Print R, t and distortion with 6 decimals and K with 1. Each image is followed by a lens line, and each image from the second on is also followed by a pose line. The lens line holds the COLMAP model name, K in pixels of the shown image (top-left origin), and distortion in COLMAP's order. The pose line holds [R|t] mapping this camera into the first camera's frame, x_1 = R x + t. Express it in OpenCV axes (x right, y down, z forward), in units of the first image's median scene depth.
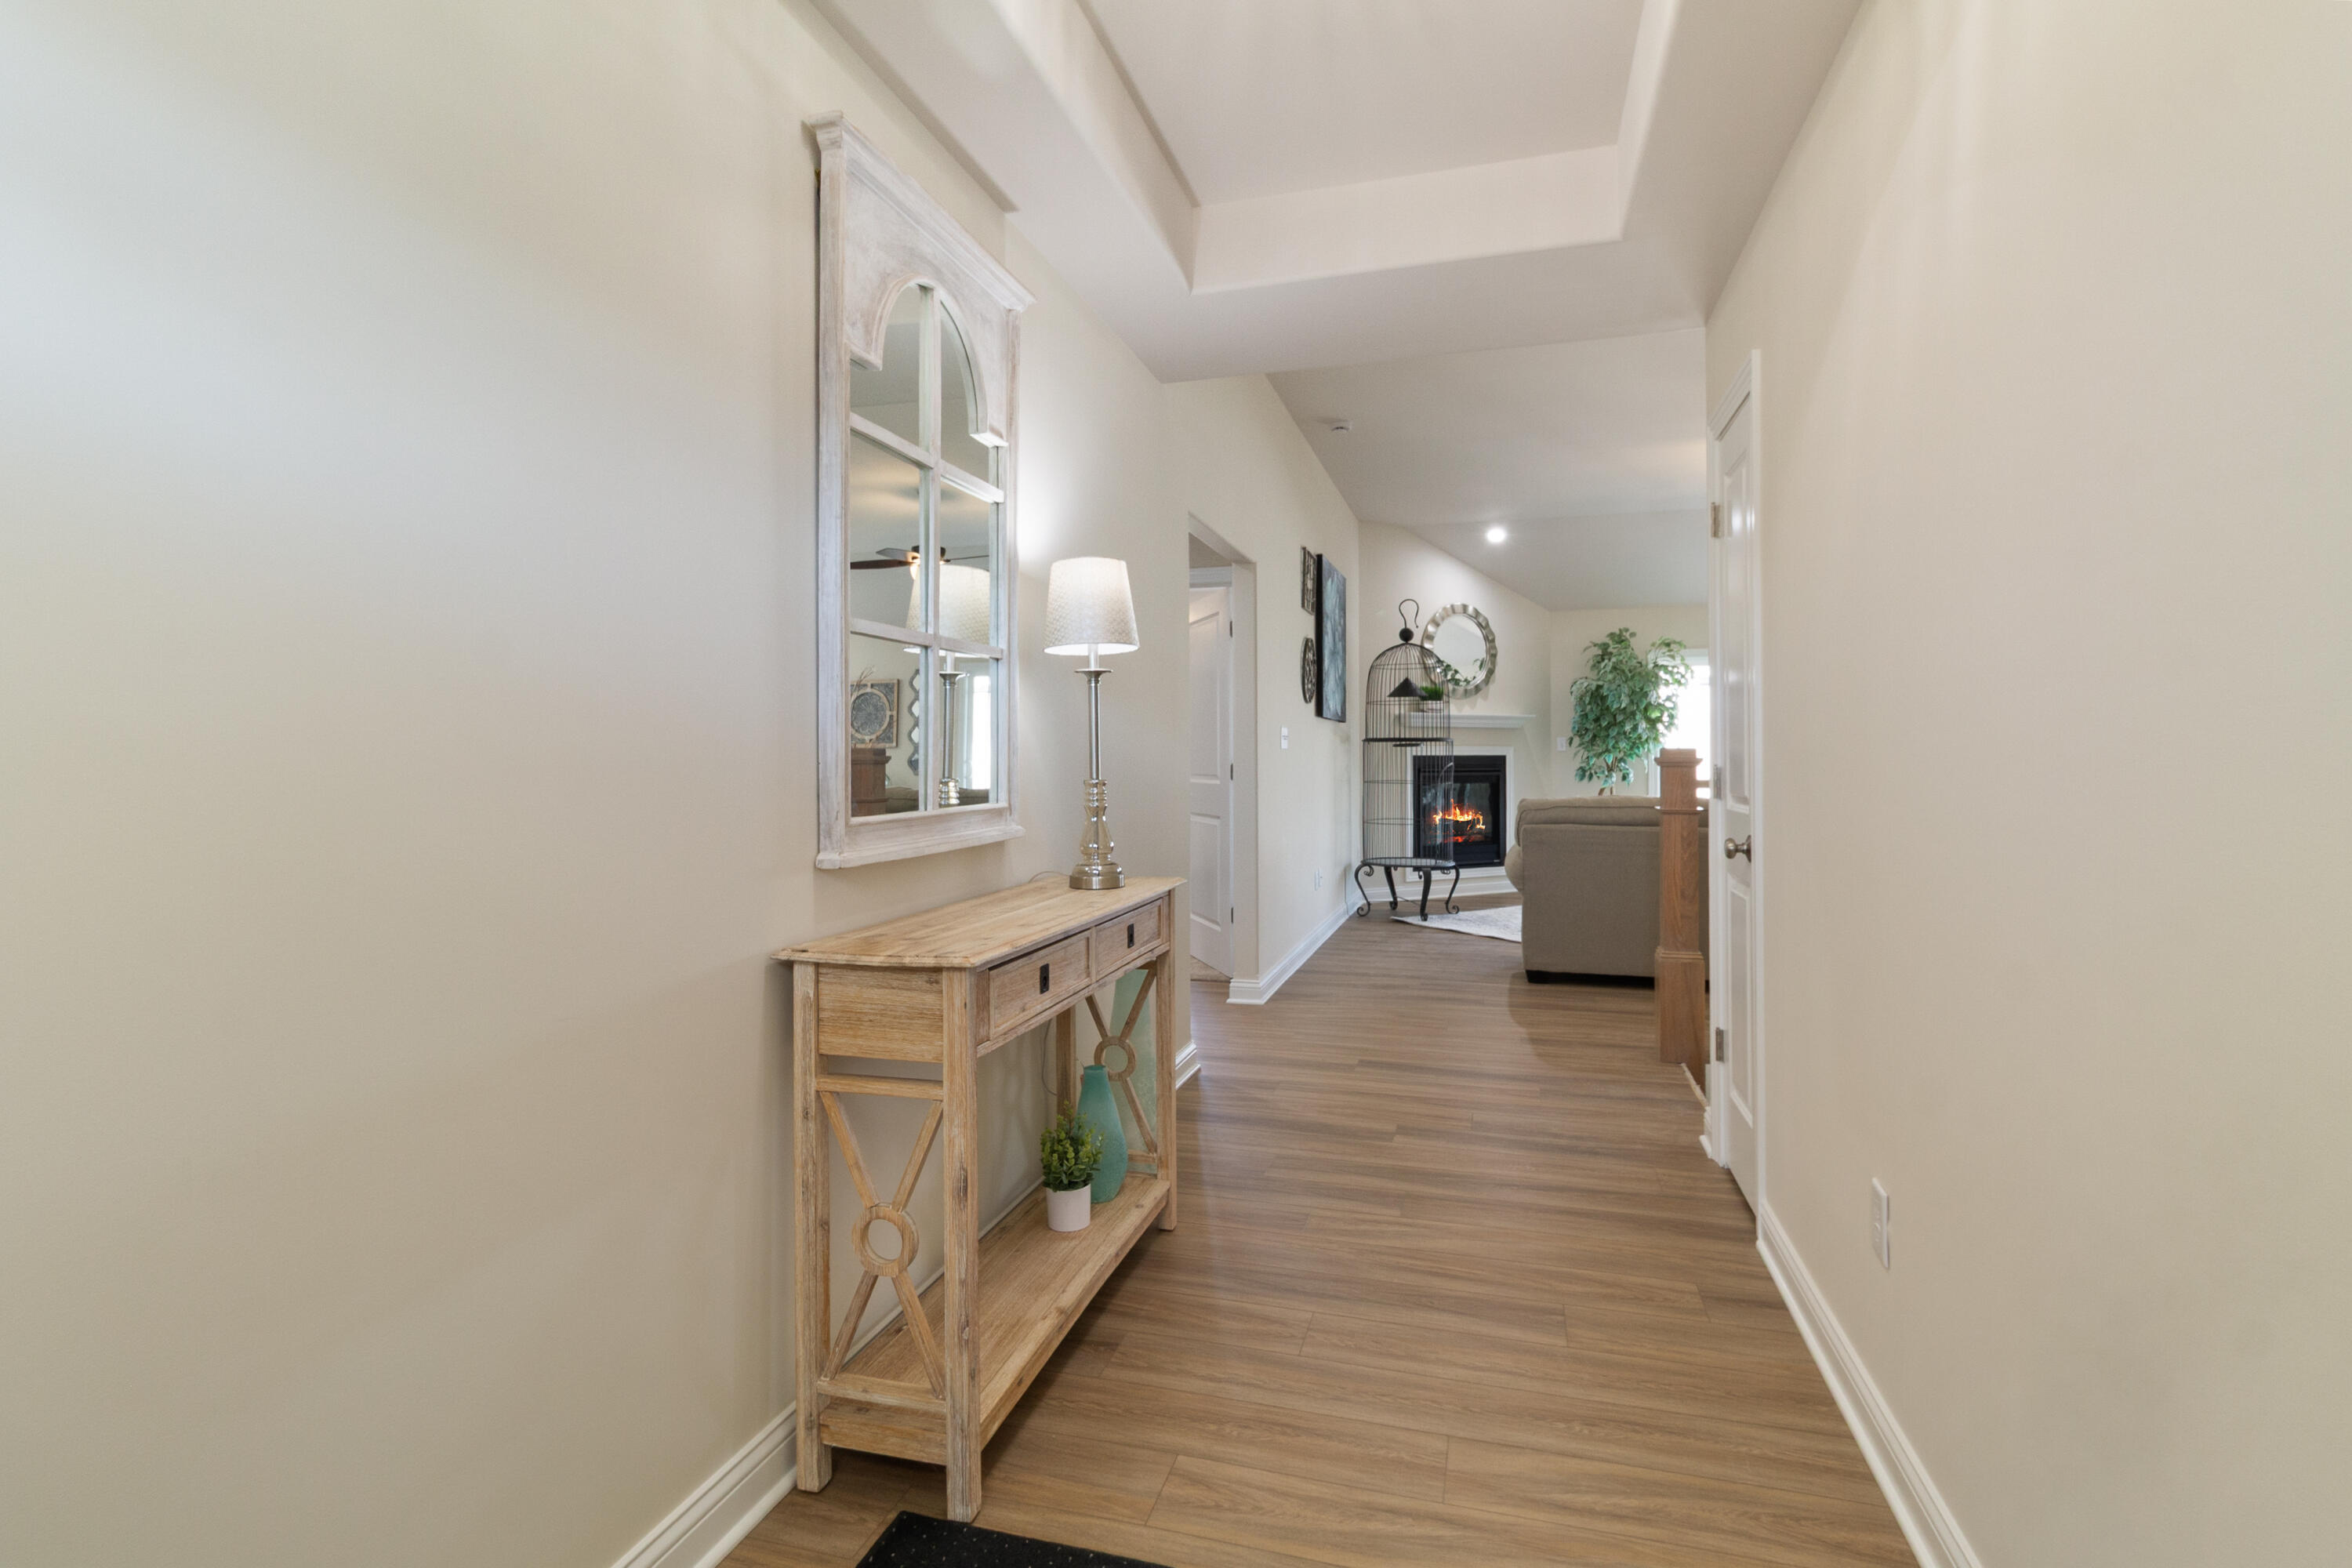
lens RADIAL K [[1136.5, 0, 1176.0], [0, 1136.5, 749.5], [0, 0, 1]] dist [0.000966, 0.000048]
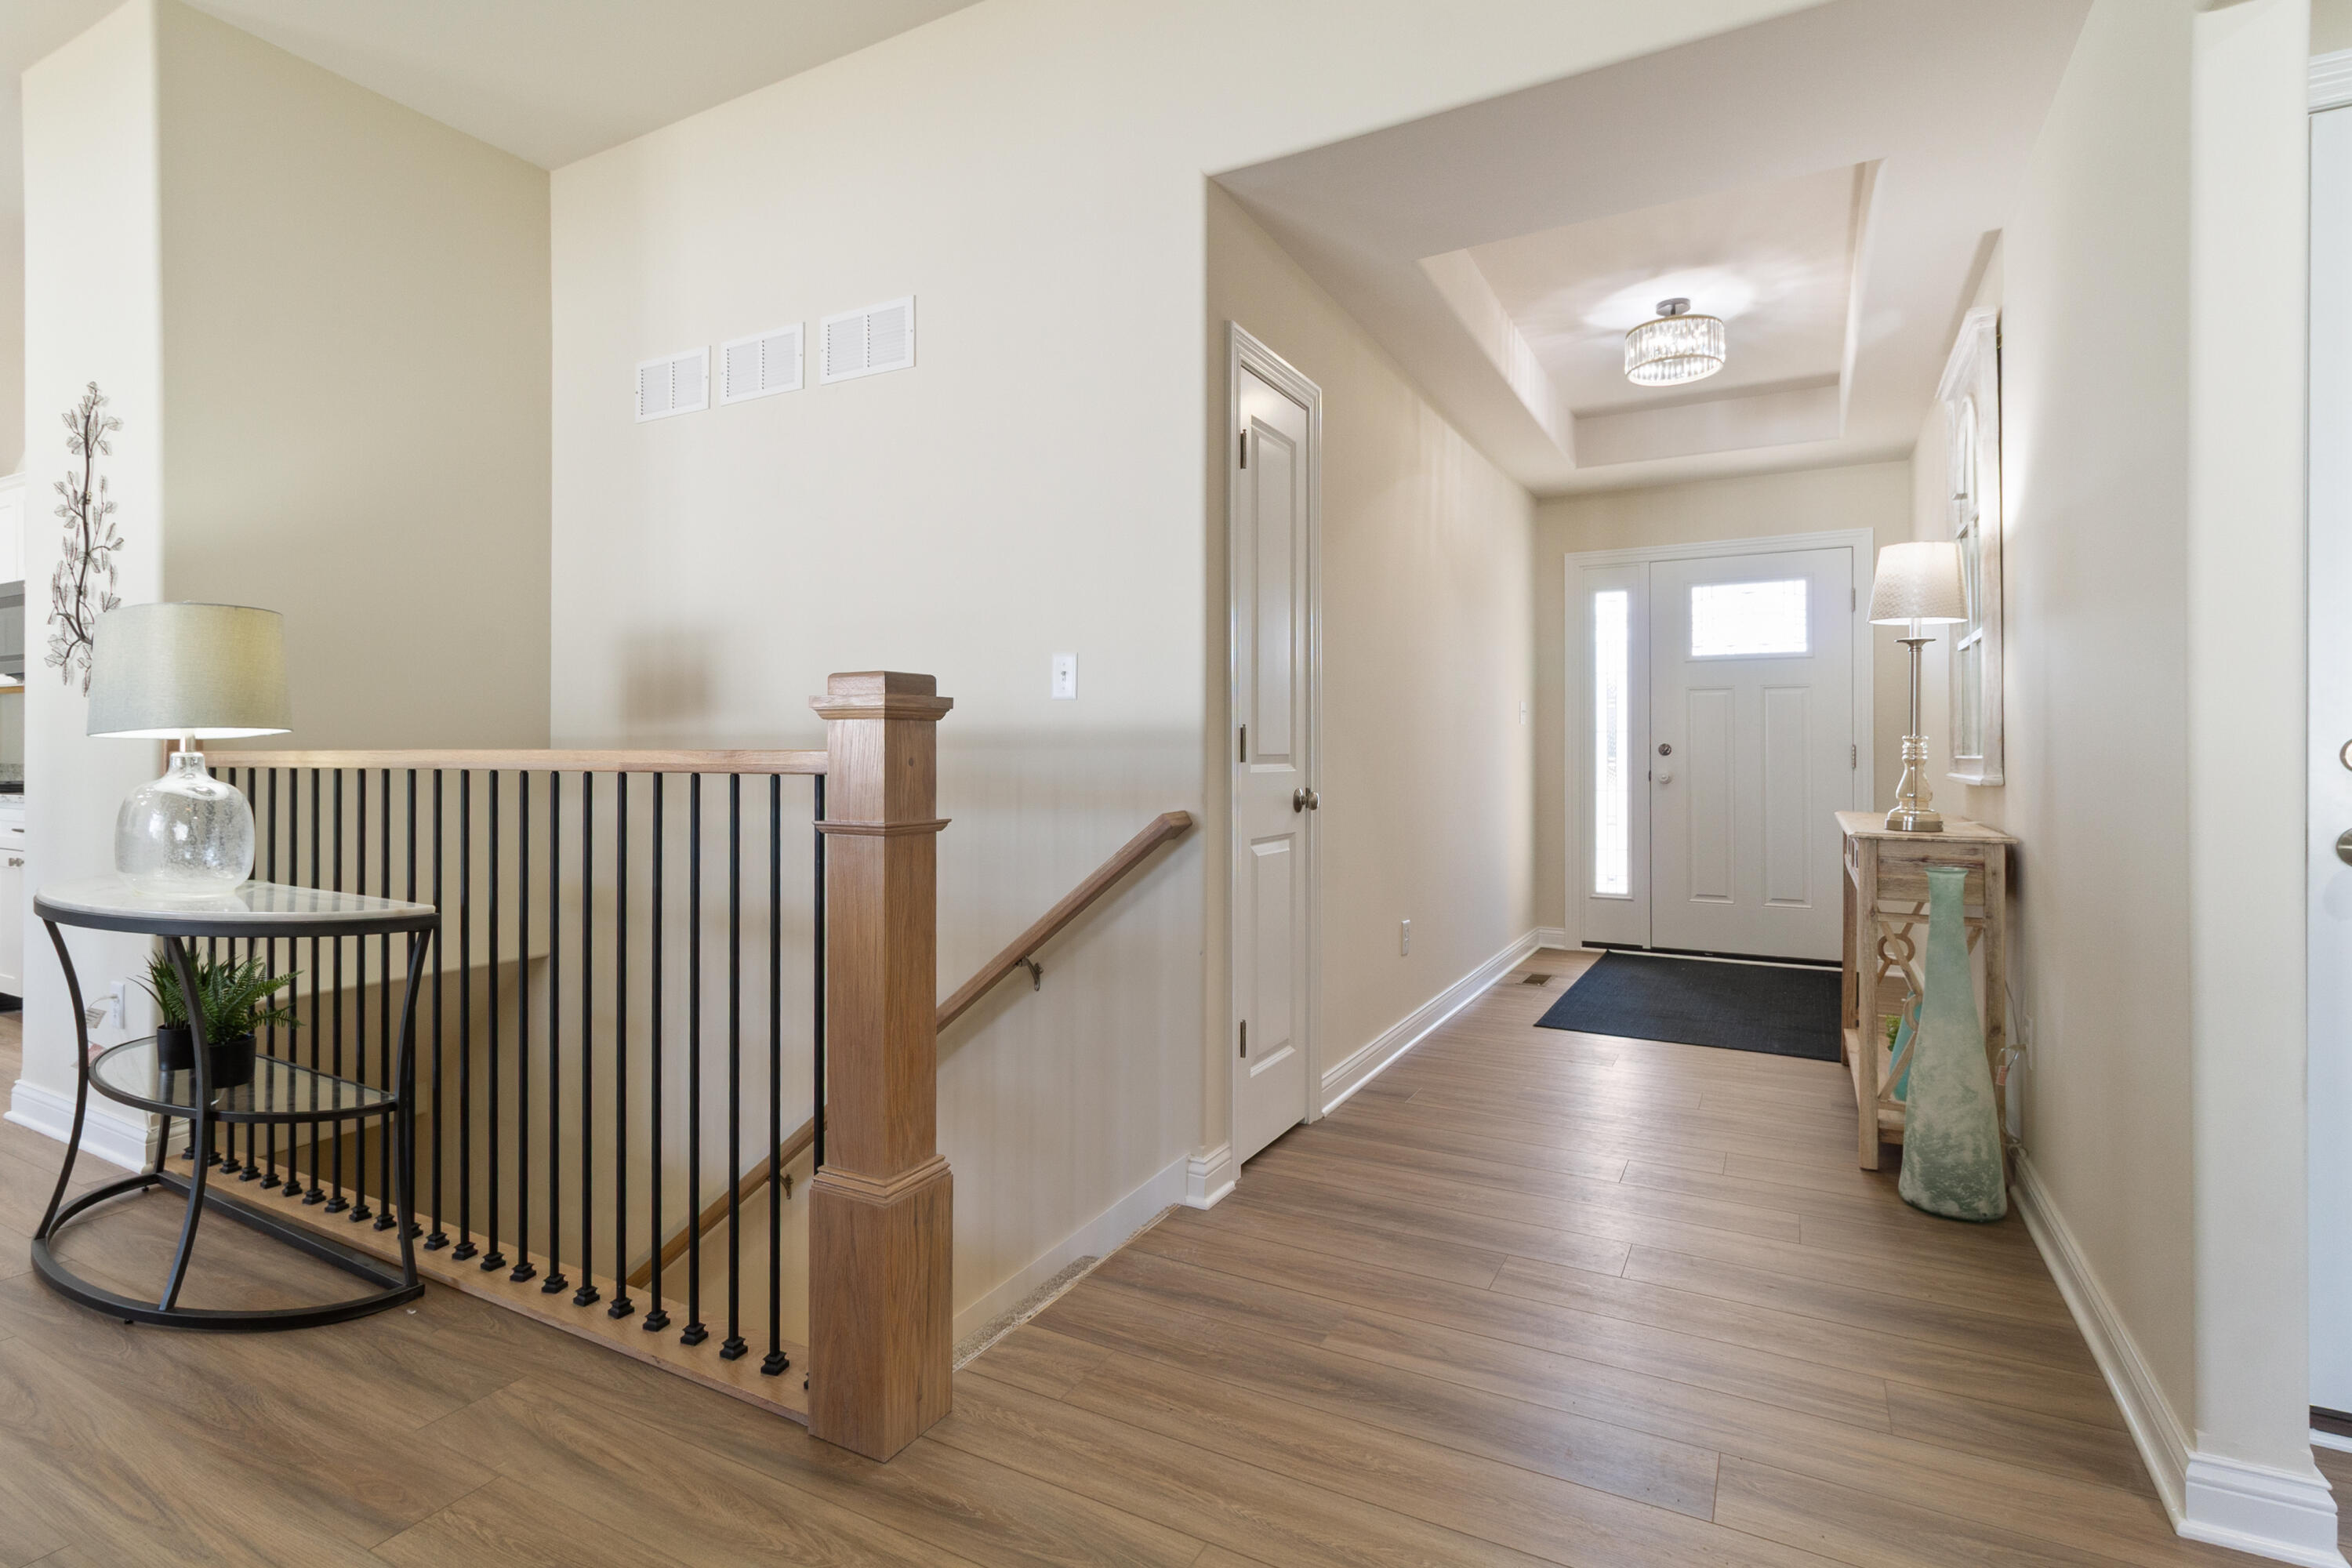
lens RADIAL K [[1129.4, 0, 1179.2], [0, 1129.4, 772.9], [0, 0, 1]] dist [0.002269, 0.000066]
pose [[-0.977374, -0.001795, 0.211509, 0.124367], [0.000716, 0.999930, 0.011795, 0.013534], [-0.211516, 0.011679, -0.977305, 0.686765]]
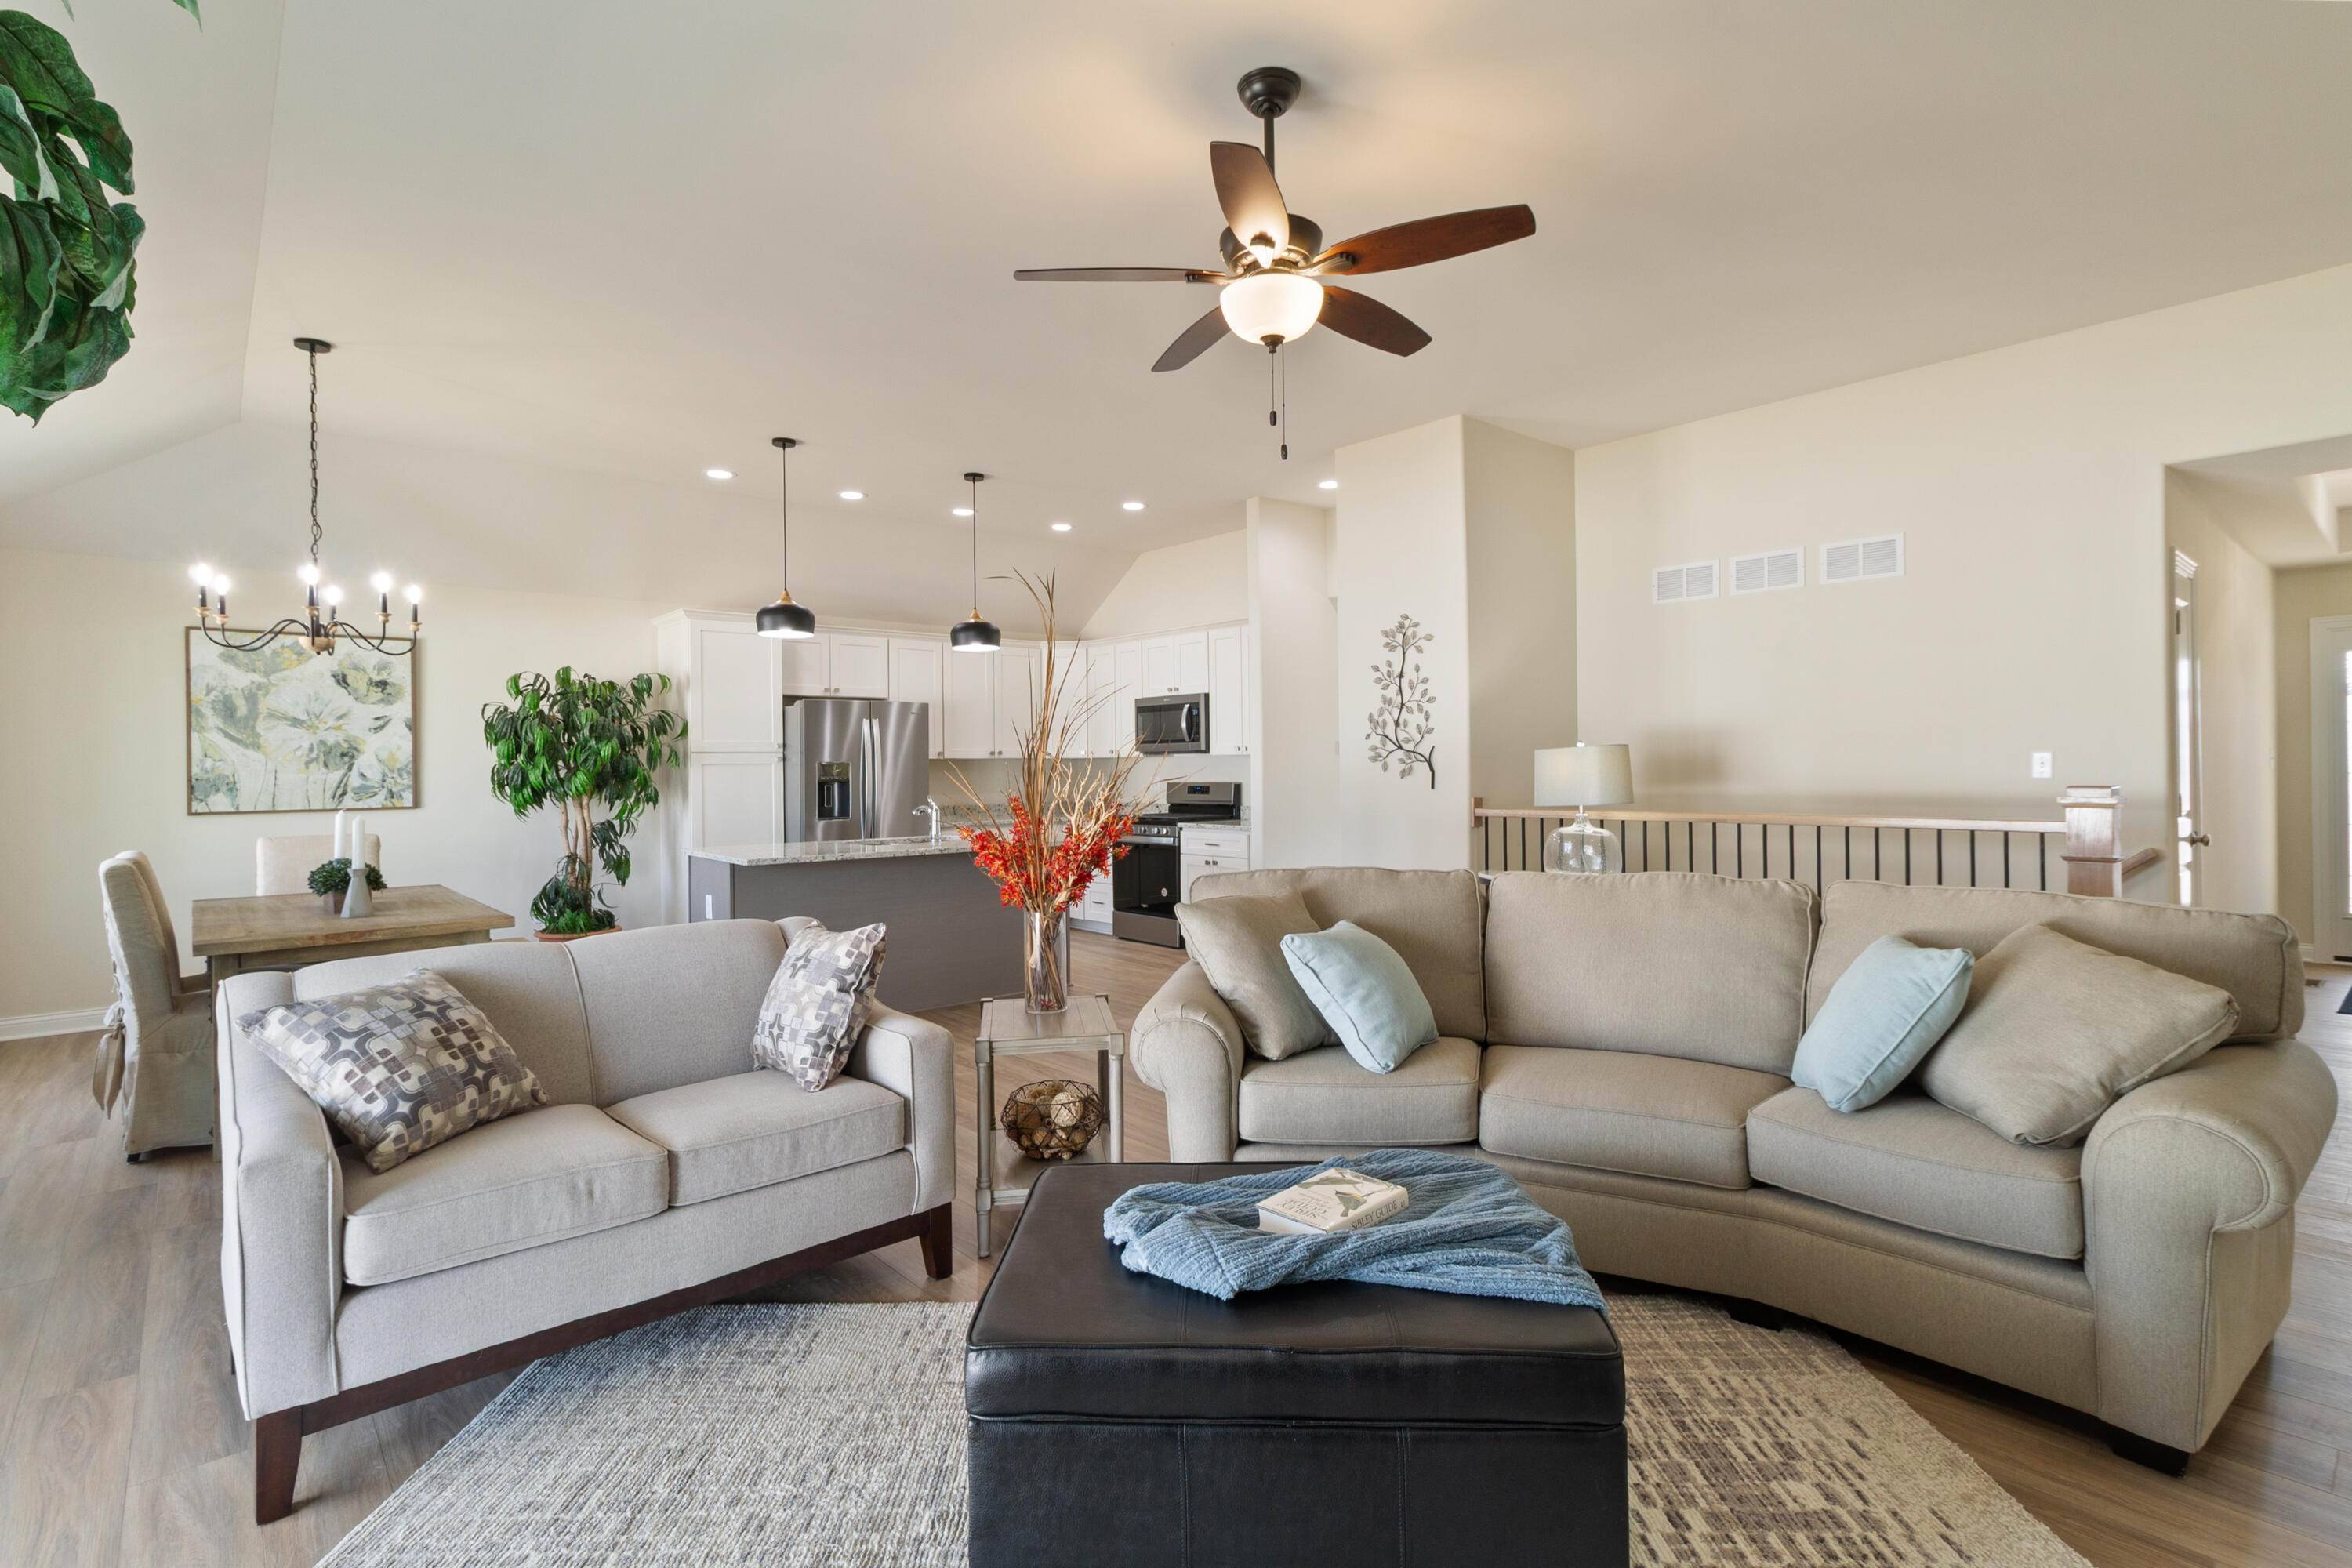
lens RADIAL K [[1109.4, 0, 1176.0], [0, 1109.4, 784.0], [0, 0, 1]] dist [0.003983, 0.000178]
pose [[-0.843262, 0.002365, 0.537497, 0.276563], [0.009559, 0.999898, 0.010598, -0.009256], [-0.537417, 0.014075, -0.843199, 1.017862]]
